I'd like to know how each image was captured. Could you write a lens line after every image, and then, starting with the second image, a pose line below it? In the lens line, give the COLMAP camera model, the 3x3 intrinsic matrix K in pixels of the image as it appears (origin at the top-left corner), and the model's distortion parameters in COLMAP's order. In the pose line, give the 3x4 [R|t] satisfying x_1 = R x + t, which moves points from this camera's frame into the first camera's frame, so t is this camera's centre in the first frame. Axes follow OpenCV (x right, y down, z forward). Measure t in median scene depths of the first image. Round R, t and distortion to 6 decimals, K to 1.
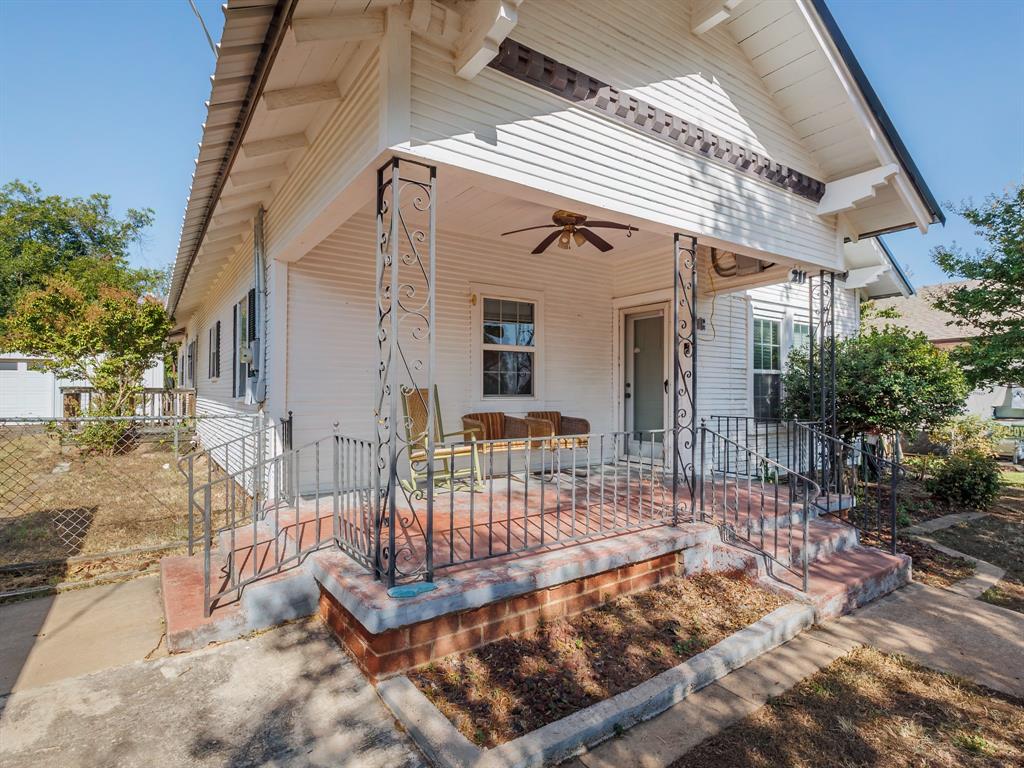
lens RADIAL K [[526.8, 0, 516.5], [0, 526.8, 385.8], [0, 0, 1]] dist [0.007264, 0.000682]
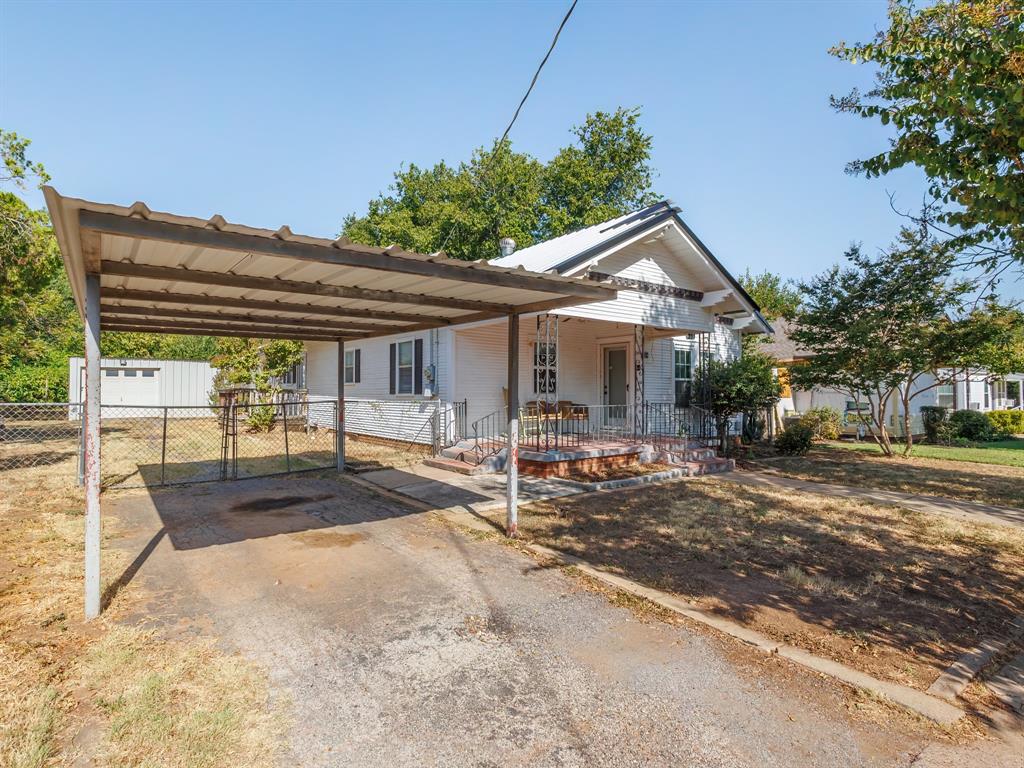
lens RADIAL K [[526.8, 0, 468.3], [0, 526.8, 385.3], [0, 0, 1]] dist [0.007264, 0.000682]
pose [[0.999958, -0.001648, 0.009022, -0.314719], [0.001679, 0.999993, -0.003421, -0.001968], [-0.009017, 0.003436, 0.999953, -0.913305]]
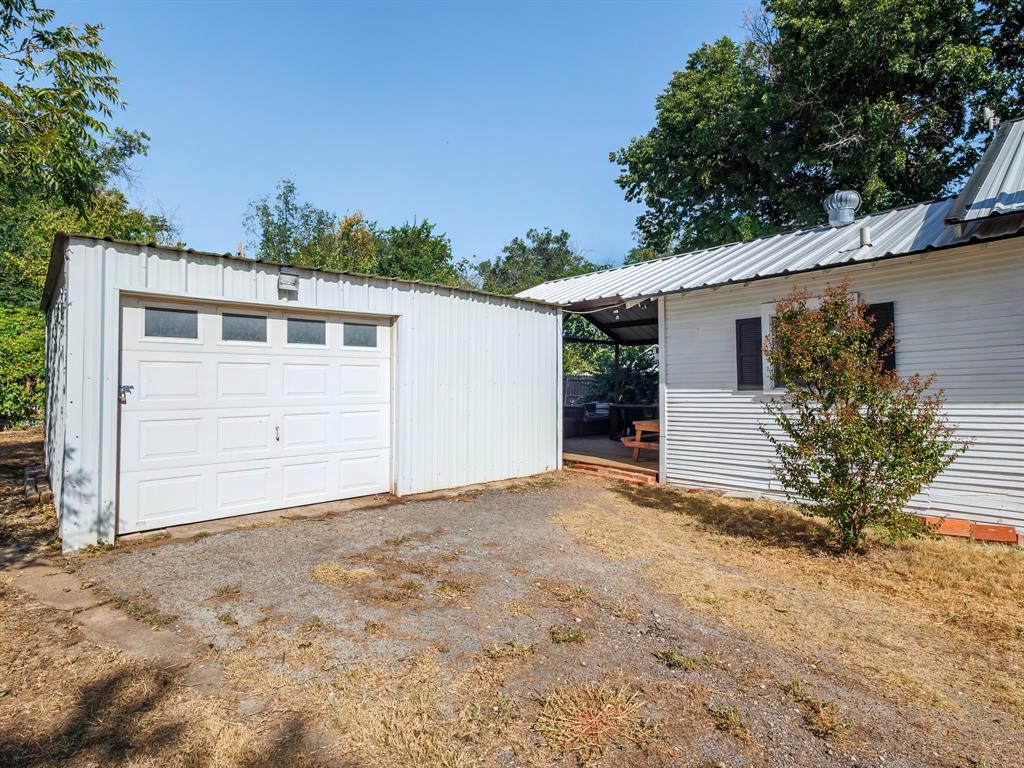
lens RADIAL K [[526.8, 0, 502.8], [0, 526.8, 379.6], [0, 0, 1]] dist [0.007264, 0.000682]
pose [[0.990350, -0.002164, 0.138573, -2.357547], [0.000878, 0.999956, 0.009339, -0.022339], [-0.138587, -0.009127, 0.990308, 1.720922]]
